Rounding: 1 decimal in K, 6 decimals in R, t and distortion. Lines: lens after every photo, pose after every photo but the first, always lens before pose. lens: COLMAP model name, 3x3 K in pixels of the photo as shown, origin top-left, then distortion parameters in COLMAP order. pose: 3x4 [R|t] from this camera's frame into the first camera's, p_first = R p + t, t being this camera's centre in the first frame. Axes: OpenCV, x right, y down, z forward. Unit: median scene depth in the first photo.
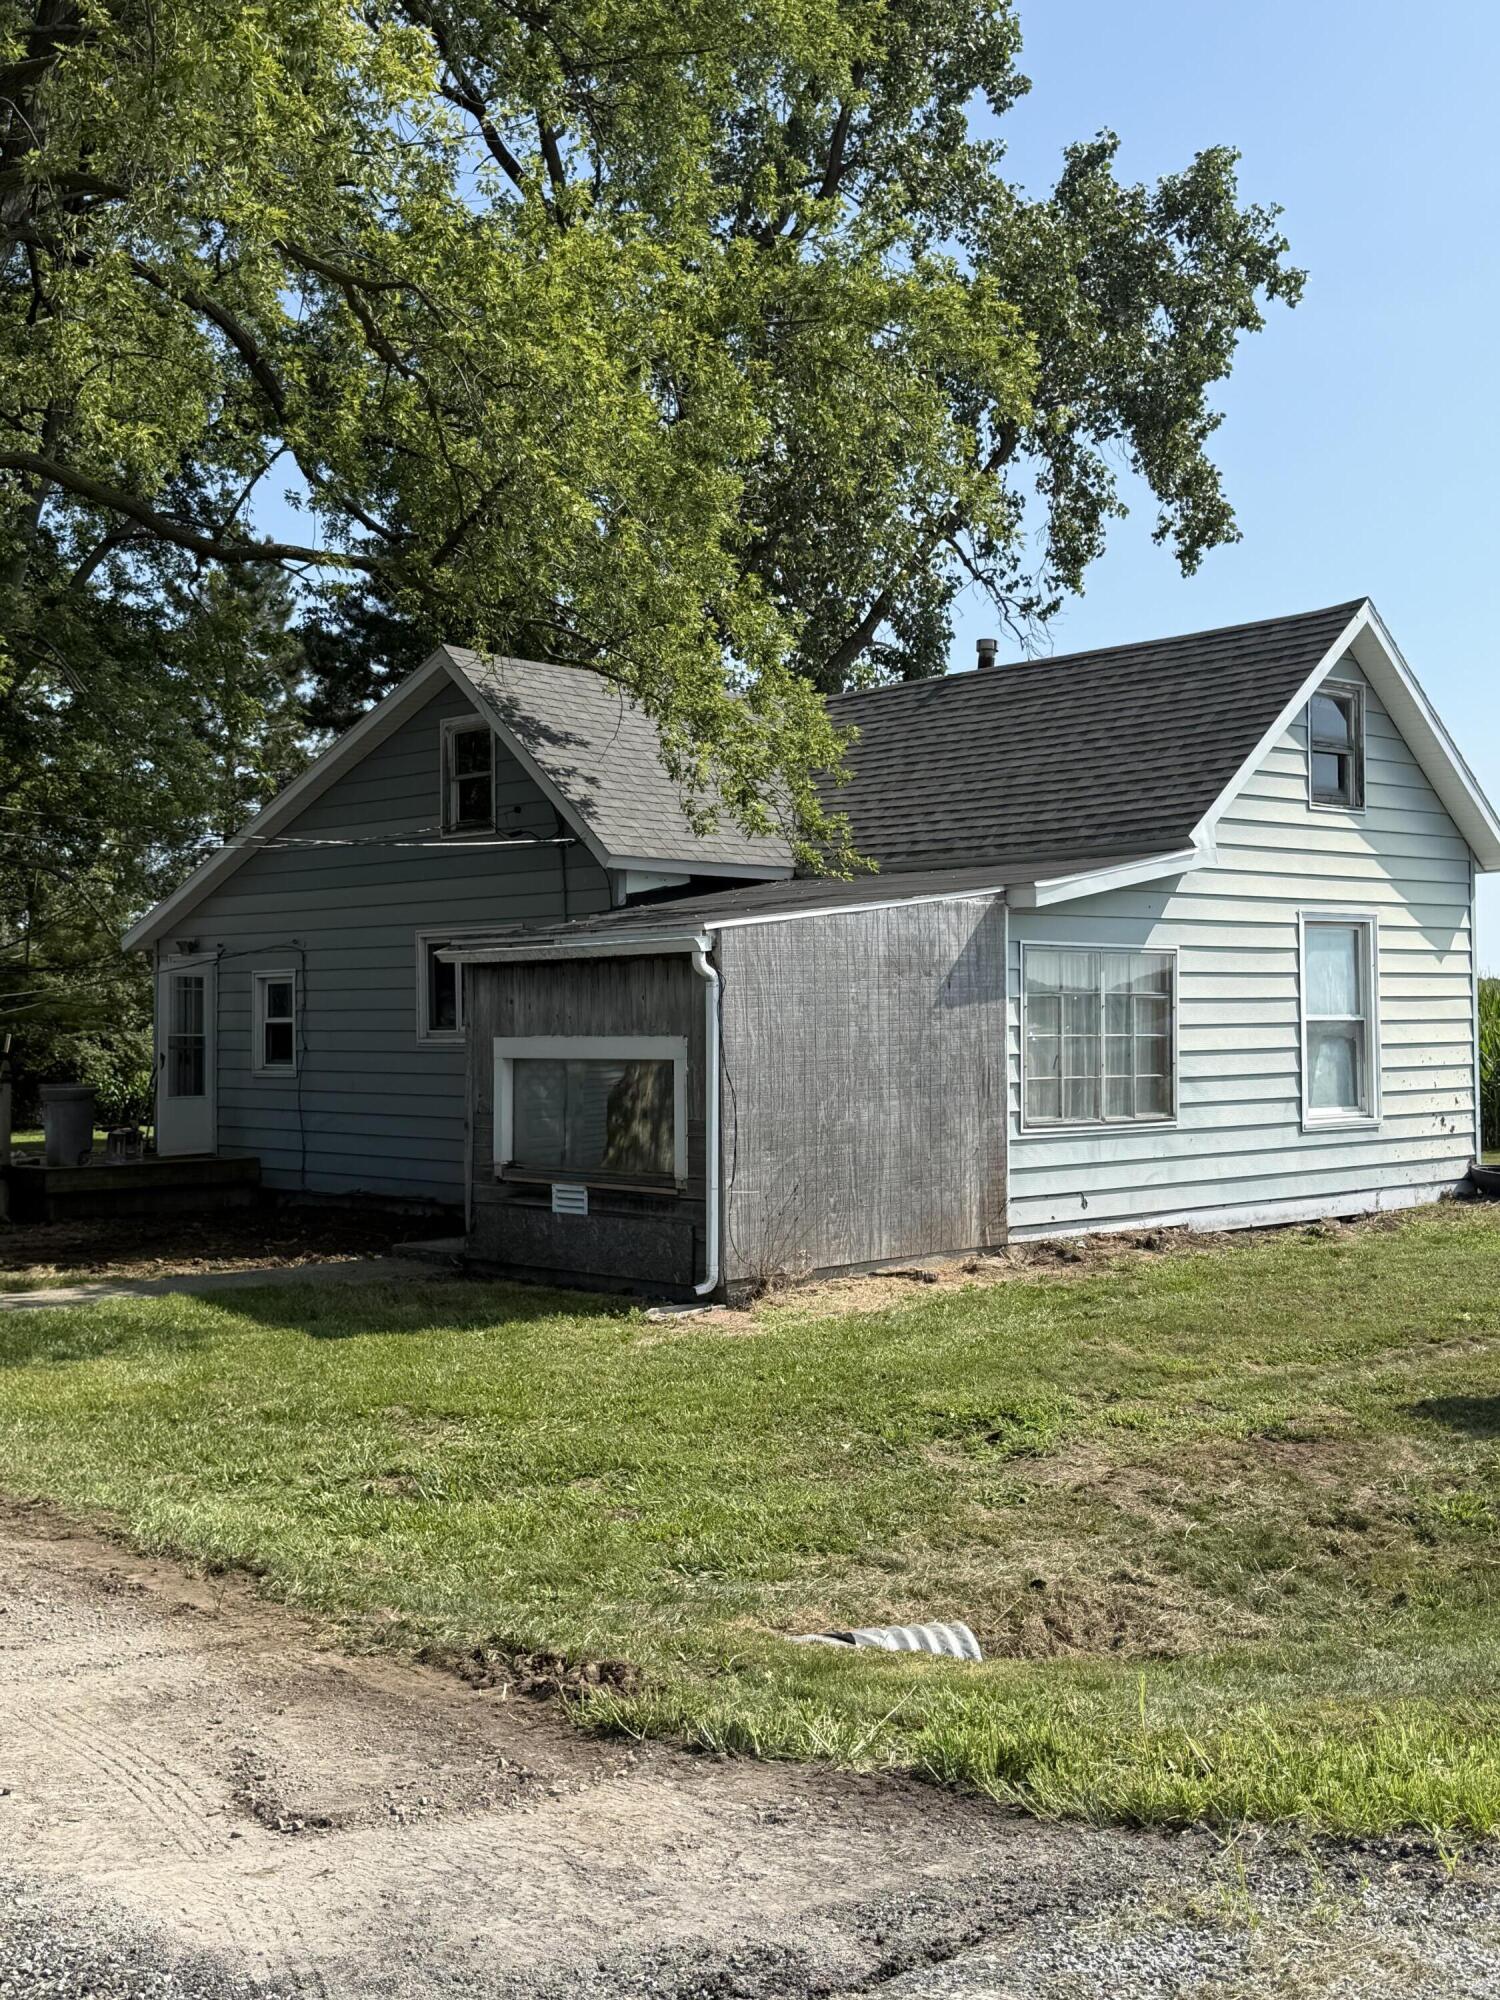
lens RADIAL K [[2165.7, 0, 763.5], [0, 2165.7, 1002.6], [0, 0, 1]] dist [0.111538, 0.000000]
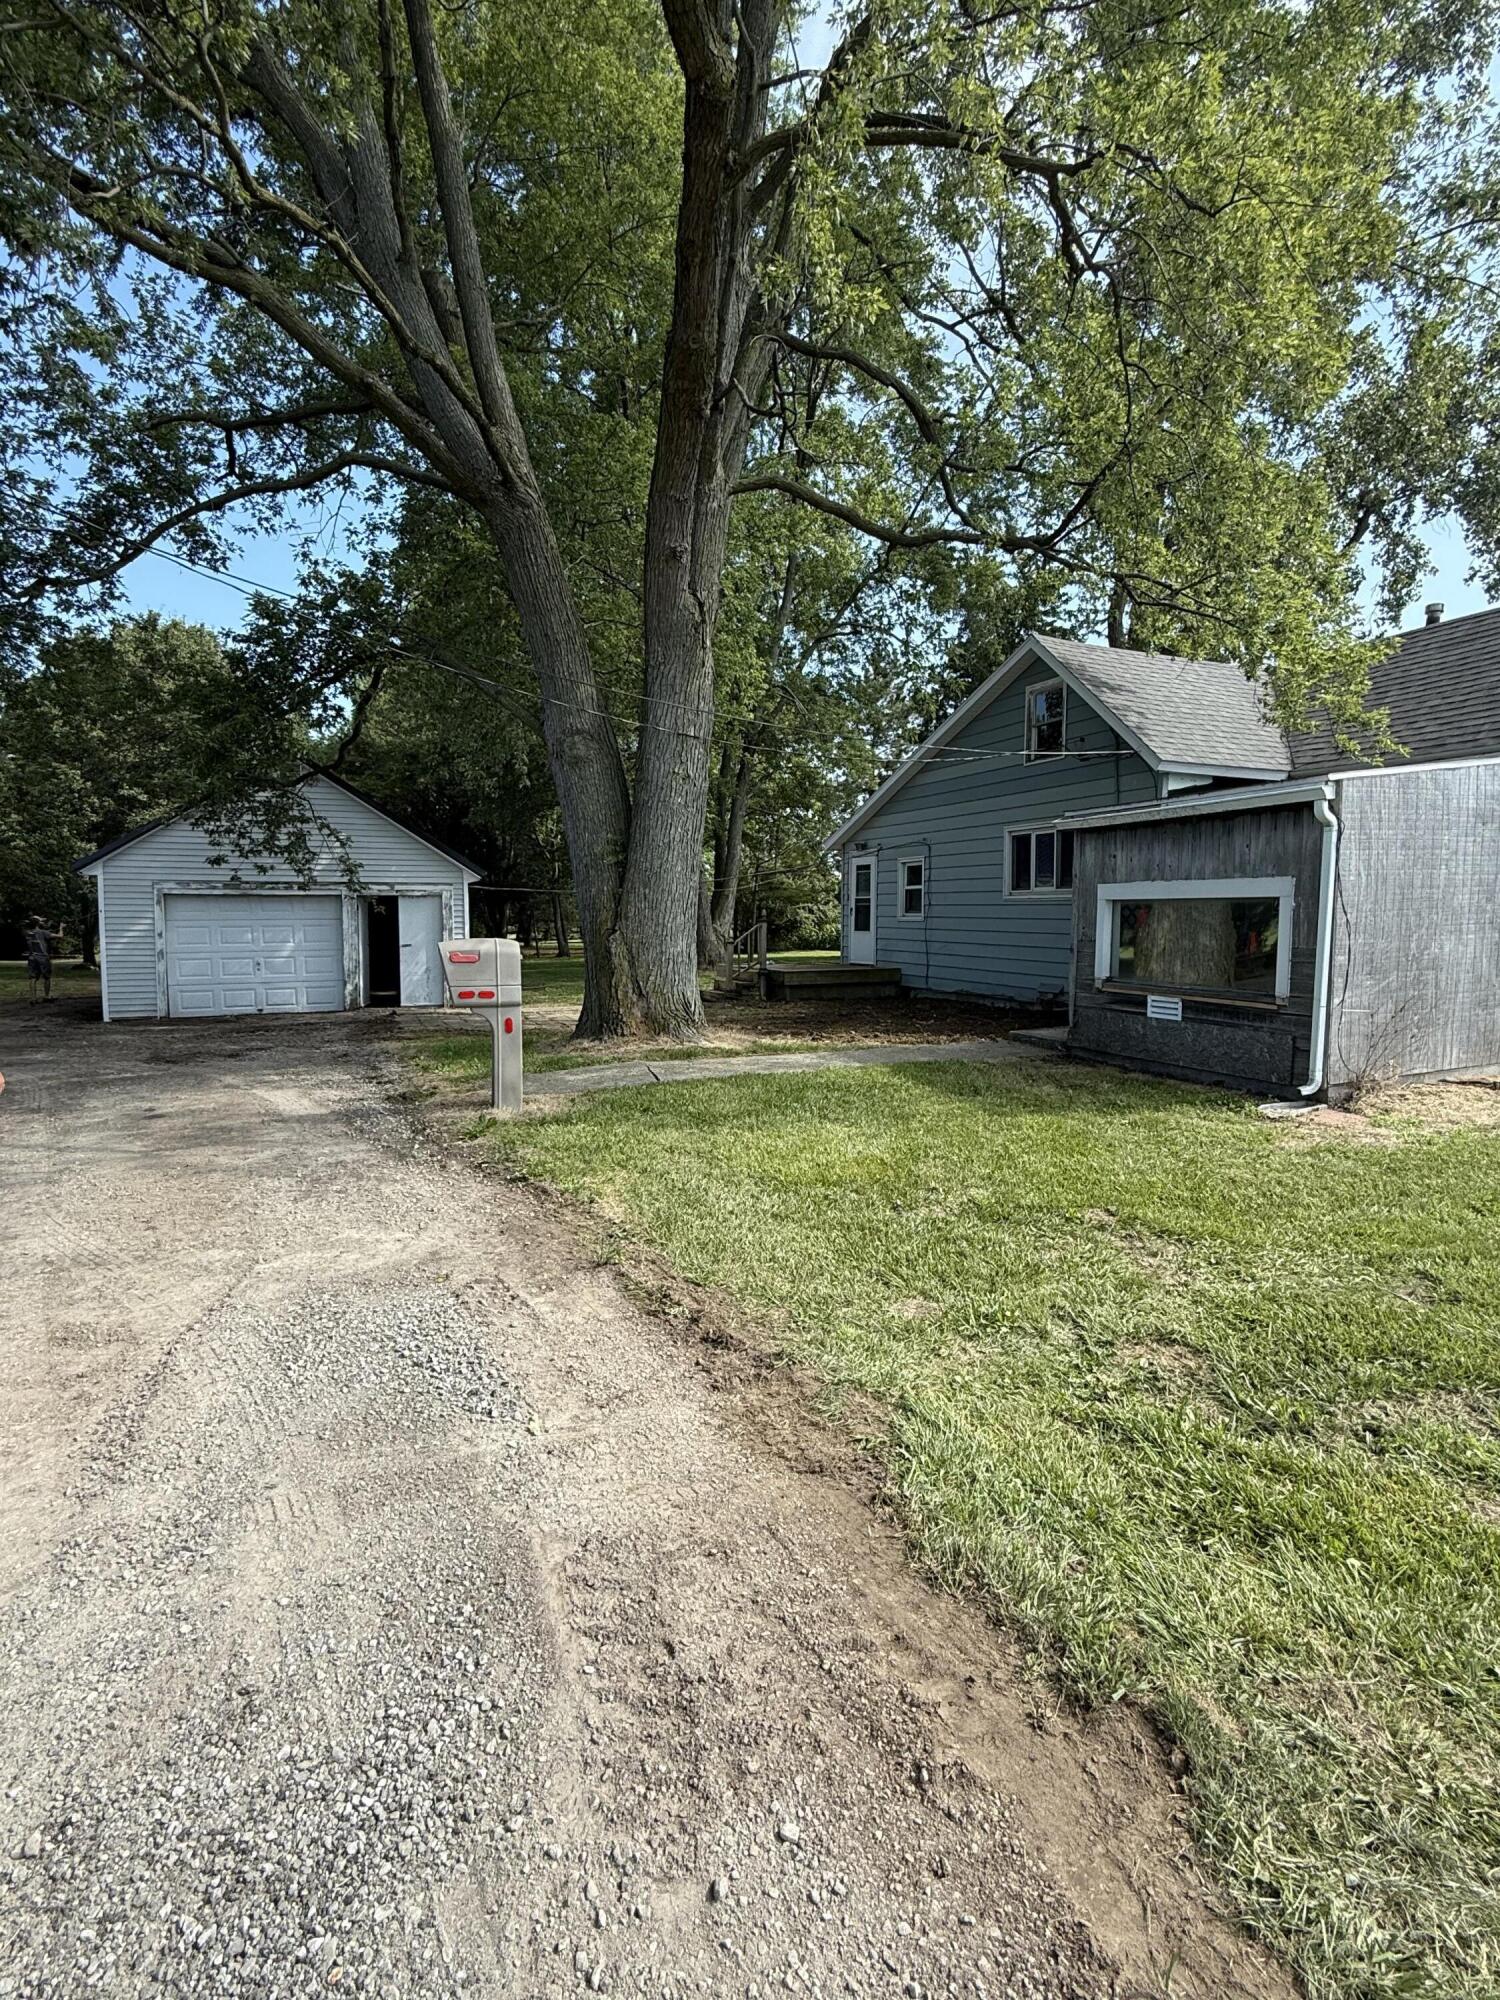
lens RADIAL K [[991.1, 0, 753.0], [0, 991.1, 1000.0], [0, 0, 1]] dist [-0.000574, 0.000036]
pose [[0.940208, 0.034893, -0.338810, -0.114448], [-0.000020, 0.994744, 0.102390, 0.024324], [0.340602, -0.096261, 0.935267, 0.347269]]
